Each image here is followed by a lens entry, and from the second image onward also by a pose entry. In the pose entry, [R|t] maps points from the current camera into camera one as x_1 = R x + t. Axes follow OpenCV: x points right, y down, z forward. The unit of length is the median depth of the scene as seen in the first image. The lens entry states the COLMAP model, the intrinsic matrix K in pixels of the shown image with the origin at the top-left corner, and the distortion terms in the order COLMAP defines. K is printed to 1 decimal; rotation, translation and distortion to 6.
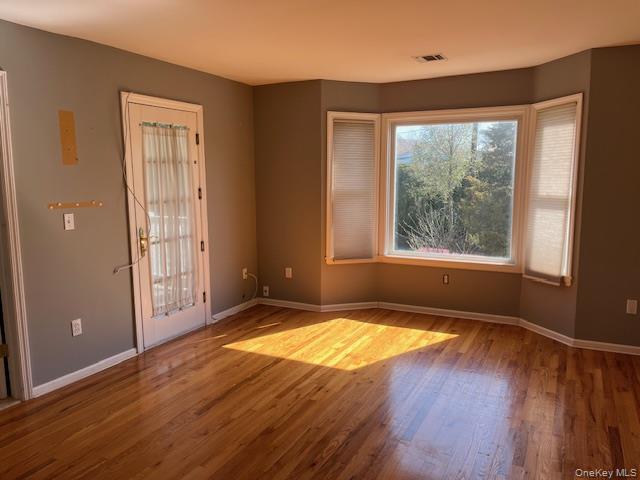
lens RADIAL K [[485.9, 0, 320.0], [0, 485.9, 240.0], [0, 0, 1]] dist [0.066975, -0.080960]
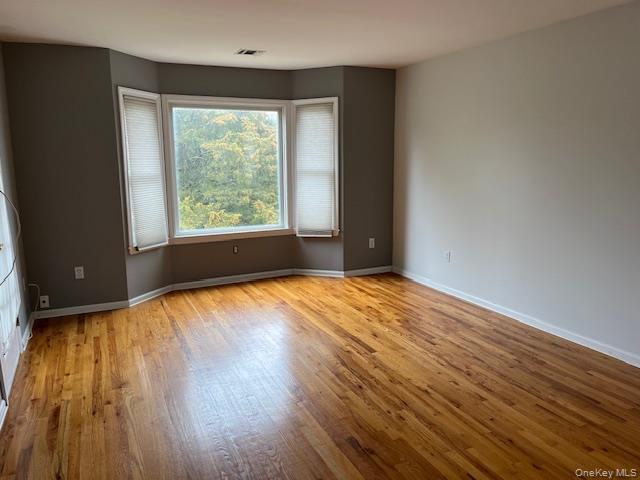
lens RADIAL K [[485.9, 0, 320.0], [0, 485.9, 240.0], [0, 0, 1]] dist [0.066975, -0.080960]
pose [[0.616809, -0.140034, 0.774556, -0.544026], [0.112336, 0.989635, 0.089462, -0.021544], [-0.779055, 0.031830, 0.626146, 0.156304]]
